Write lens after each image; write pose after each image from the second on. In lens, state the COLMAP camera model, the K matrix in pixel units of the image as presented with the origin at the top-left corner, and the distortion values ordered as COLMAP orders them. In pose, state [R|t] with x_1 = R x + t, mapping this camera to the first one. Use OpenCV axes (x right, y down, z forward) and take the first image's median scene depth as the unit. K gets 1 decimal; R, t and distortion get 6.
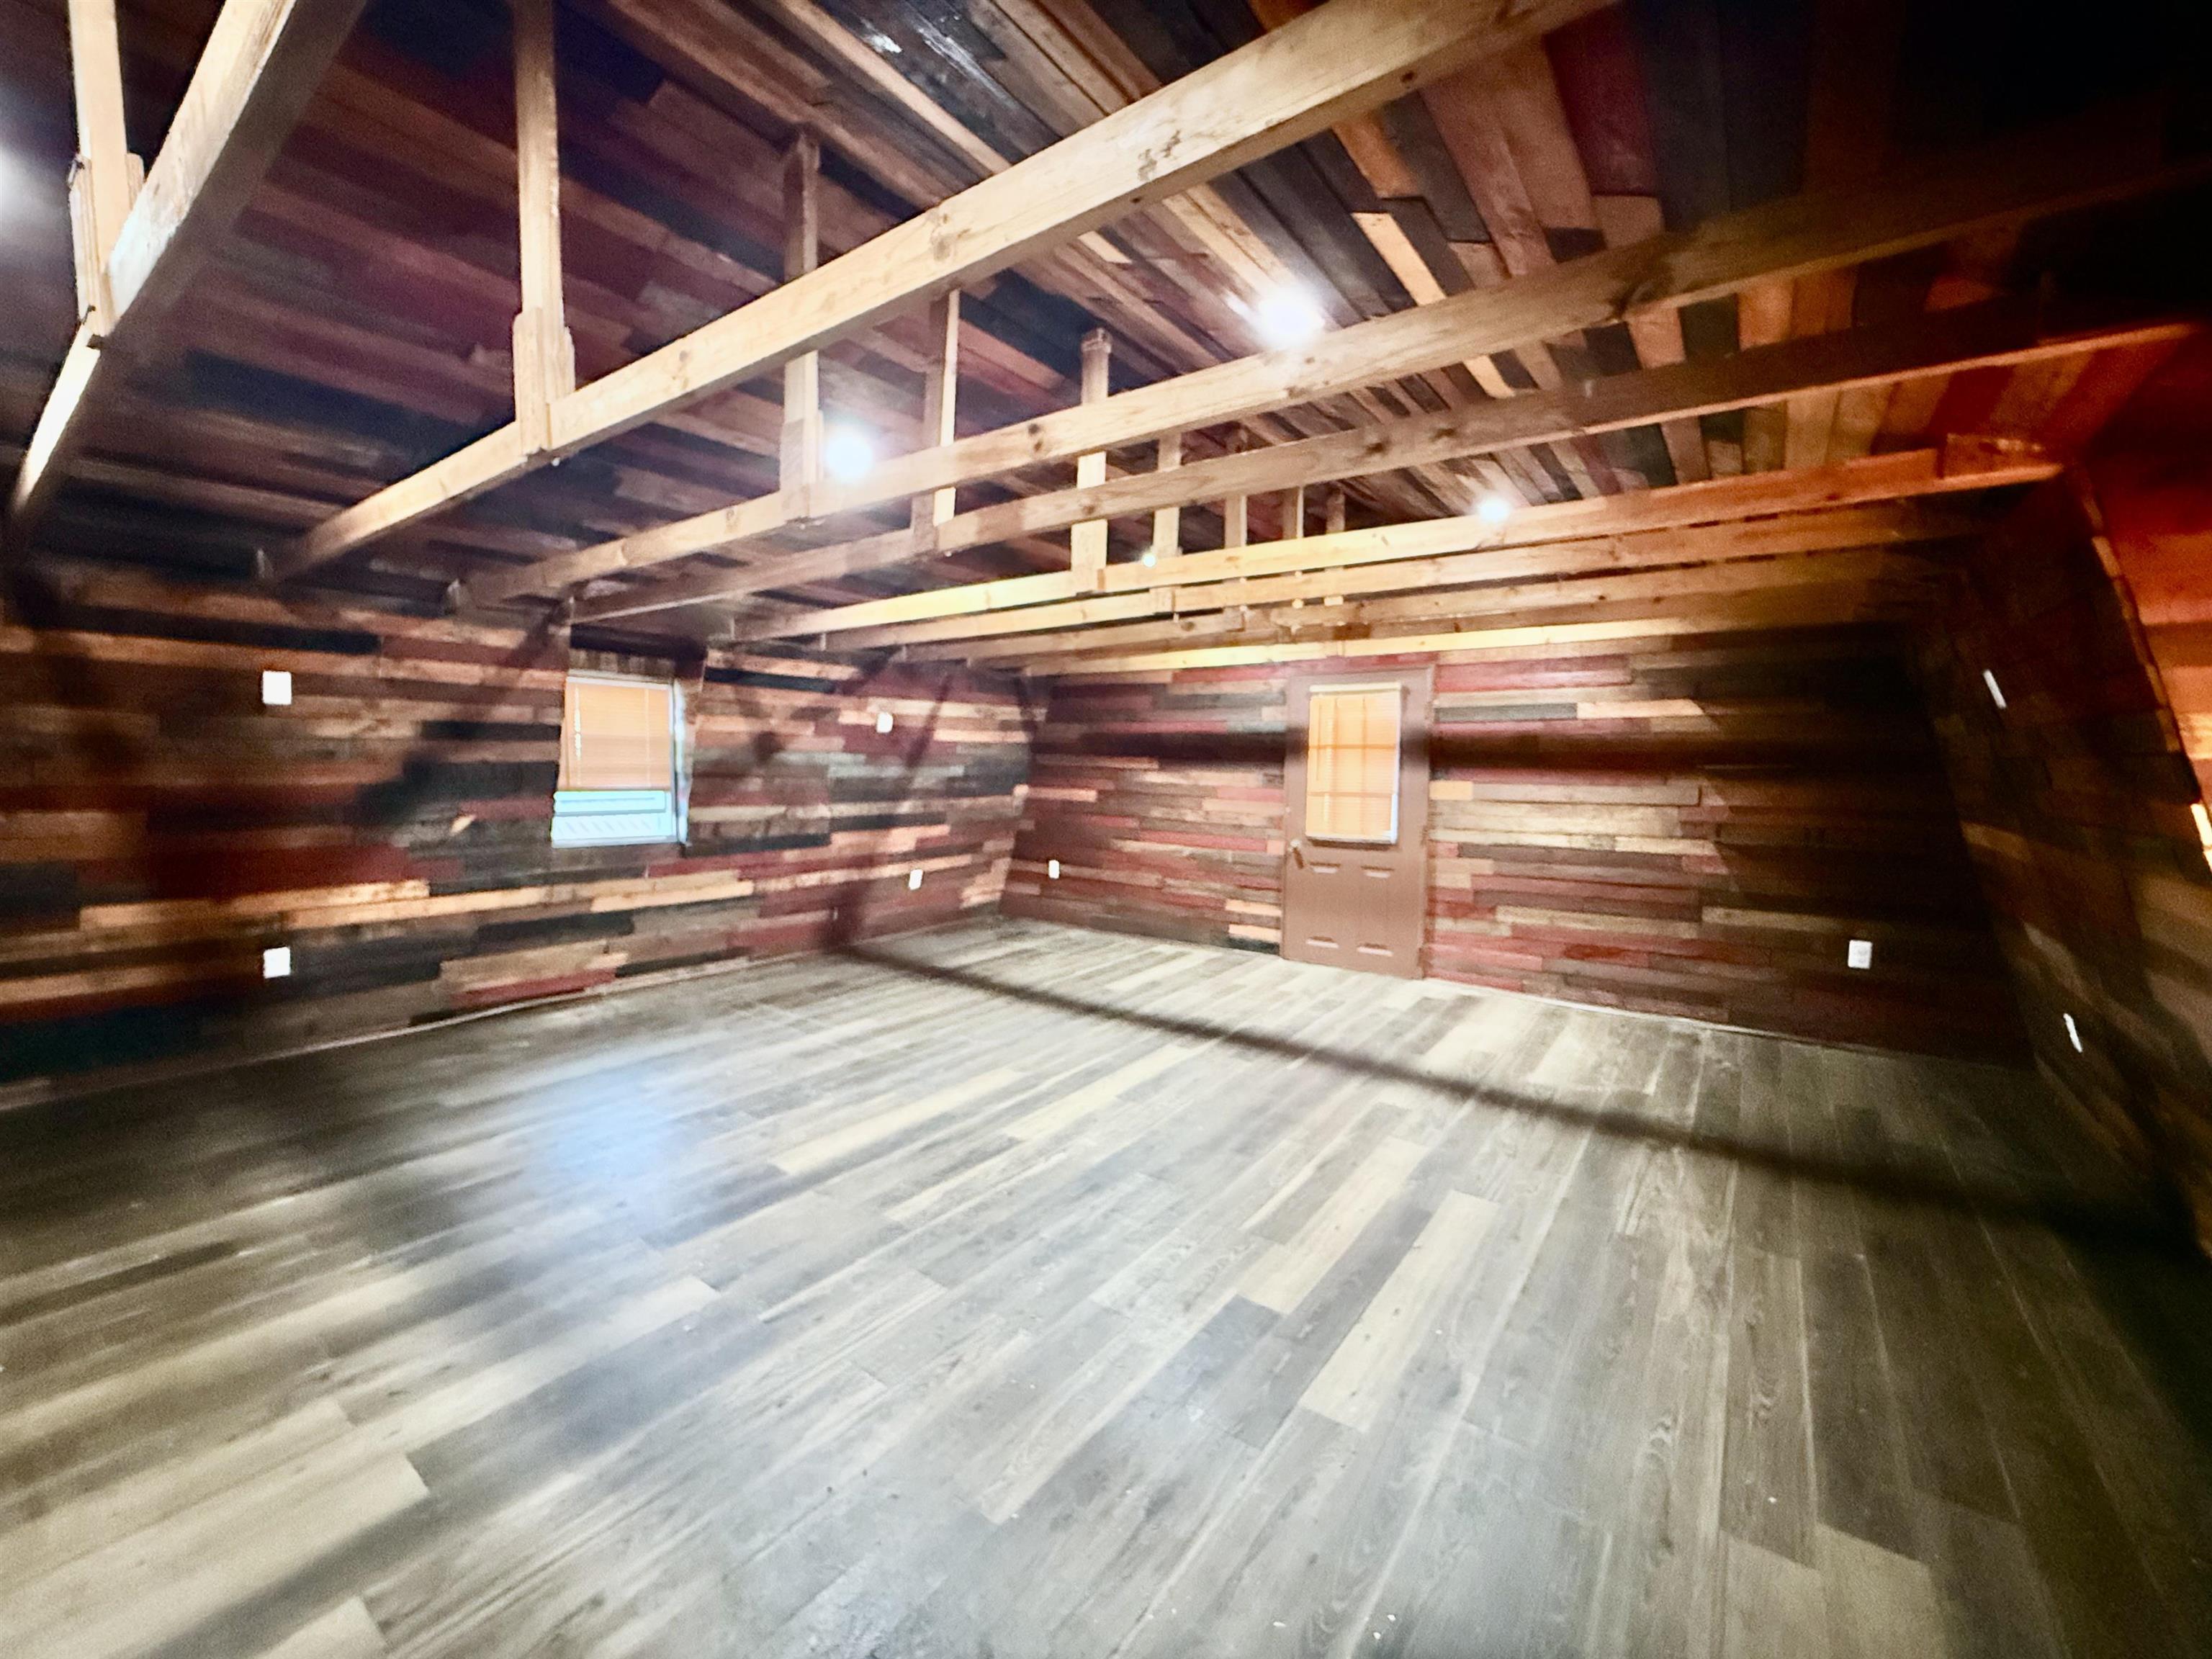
lens RADIAL K [[881.4, 0, 1094.7], [0, 881.4, 834.4], [0, 0, 1]] dist [-0.000969, -0.000126]
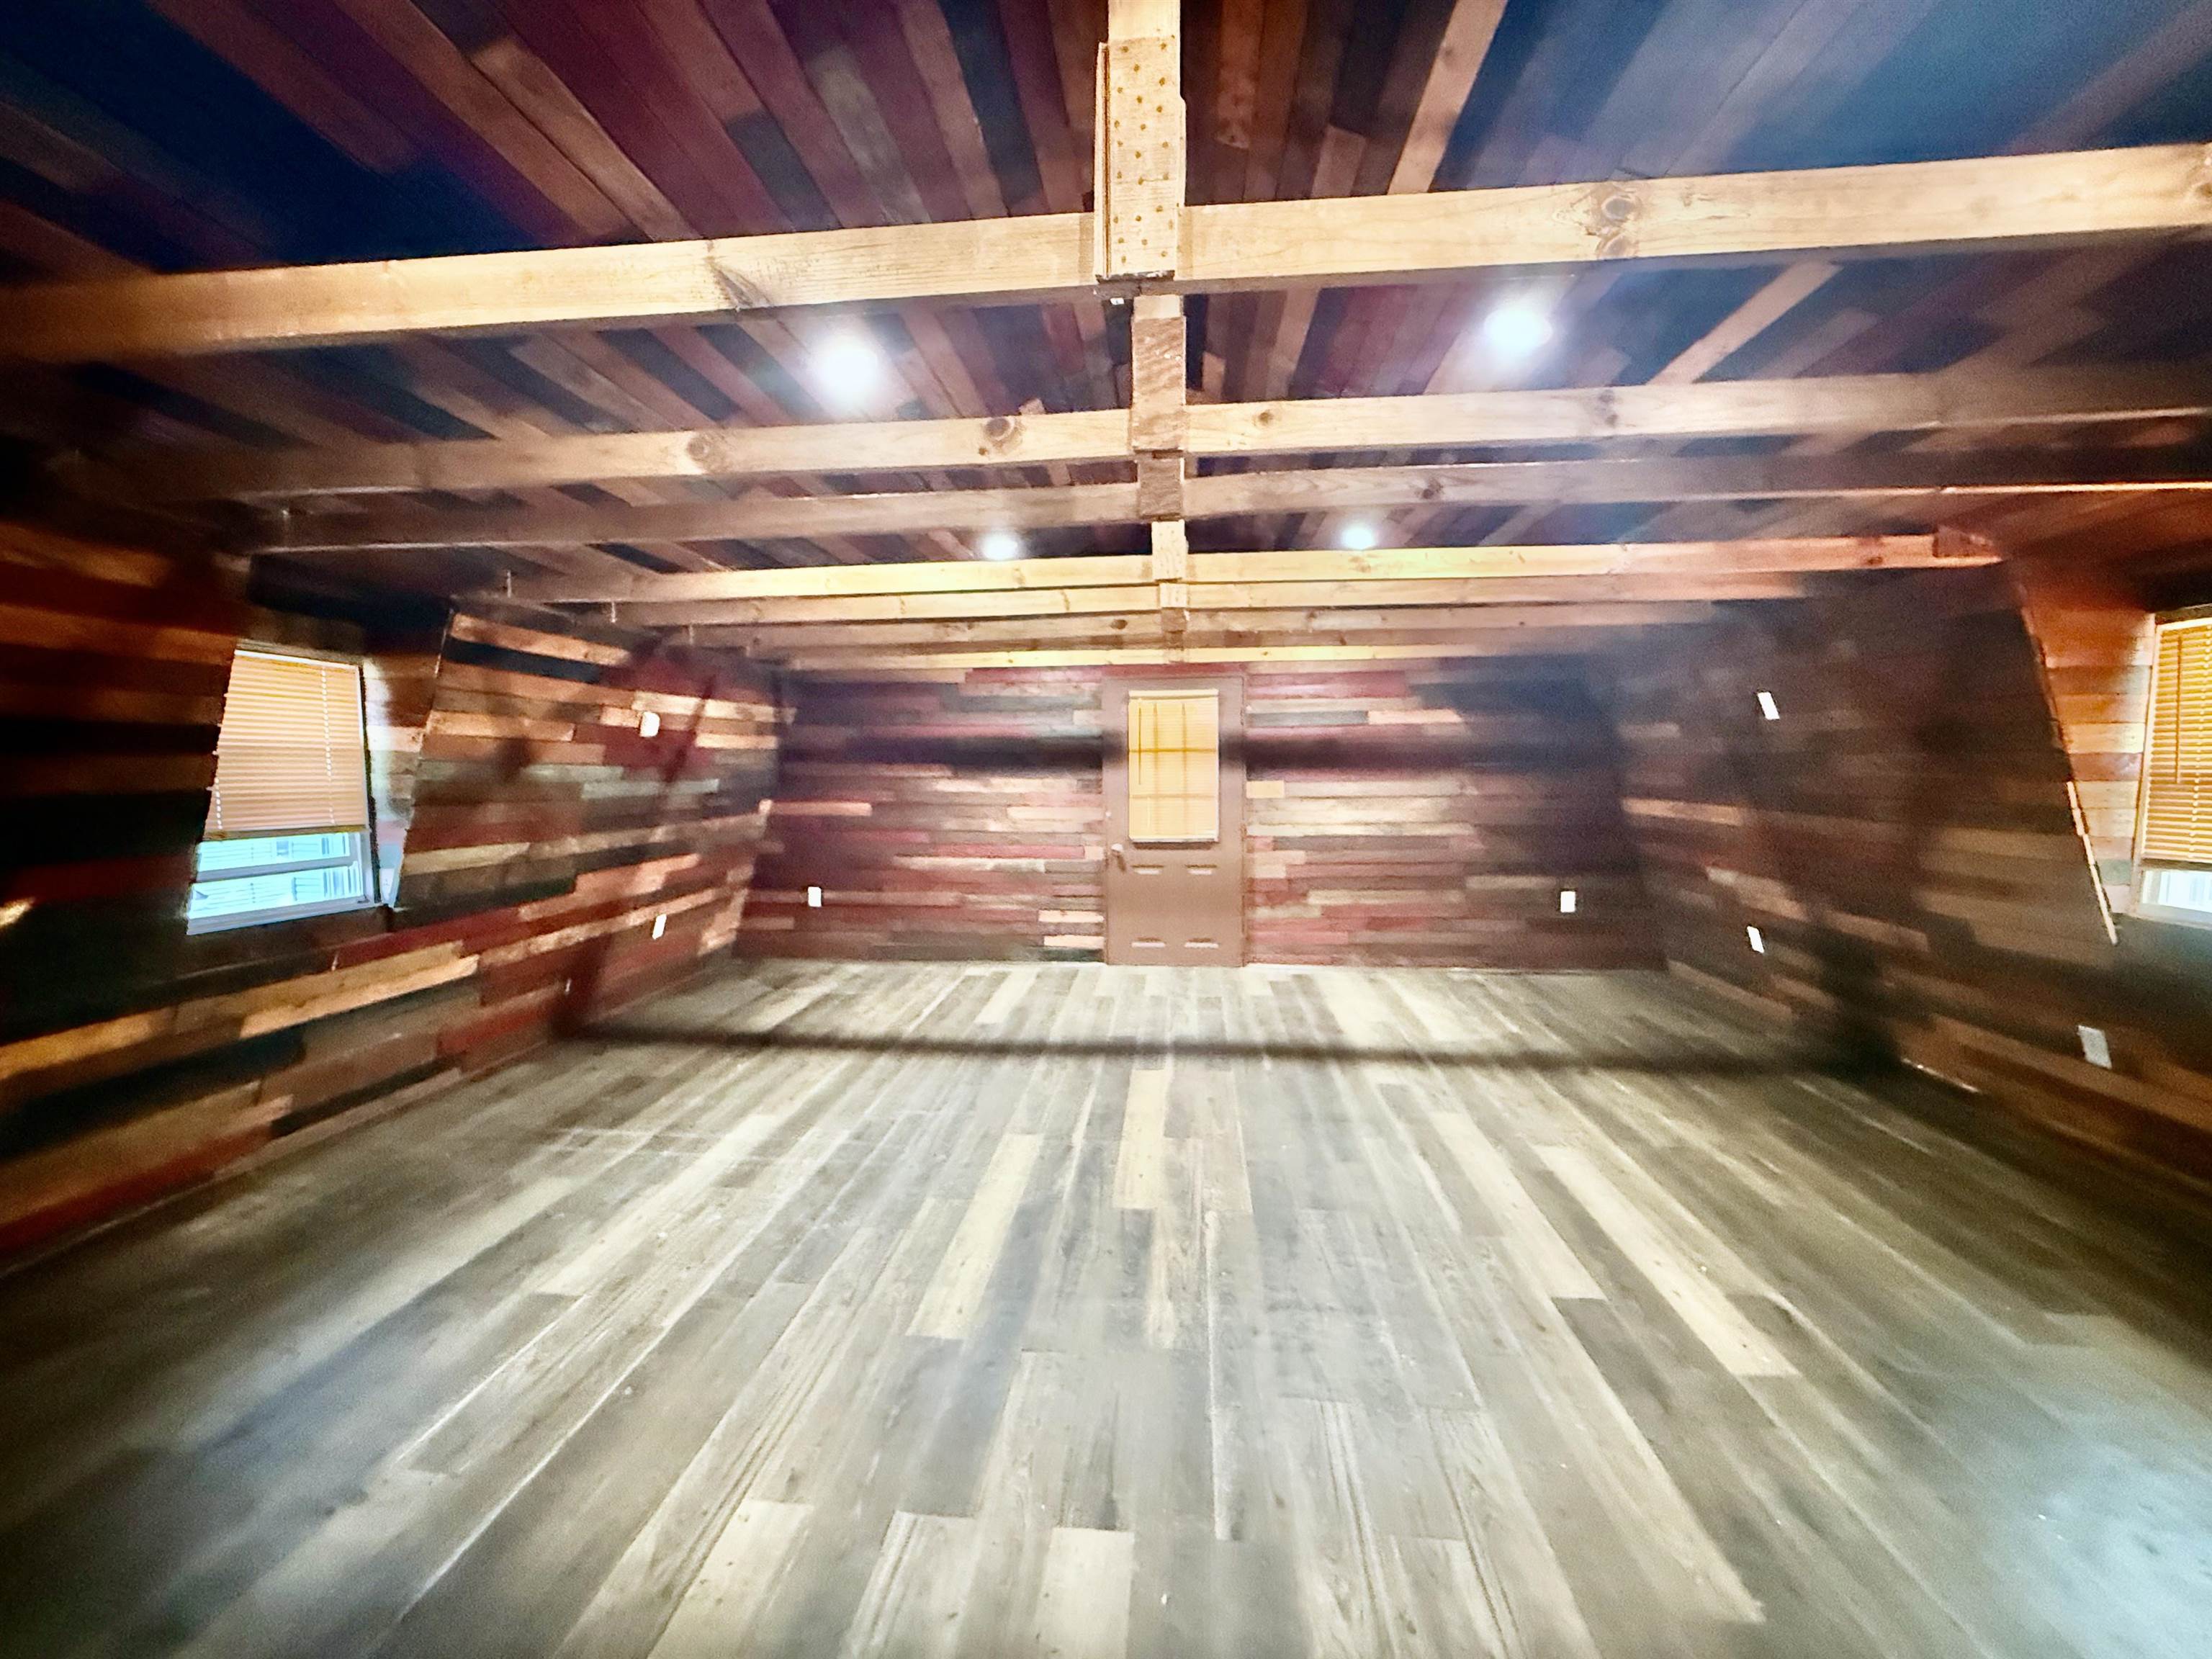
lens RADIAL K [[881.4, 0, 1100.1], [0, 881.4, 828.2], [0, 0, 1]] dist [-0.000969, -0.000126]
pose [[0.857257, -0.054682, 0.511977, -0.372634], [0.060550, 0.998151, 0.005222, -0.022436], [-0.511316, 0.026524, 0.858983, 0.188285]]
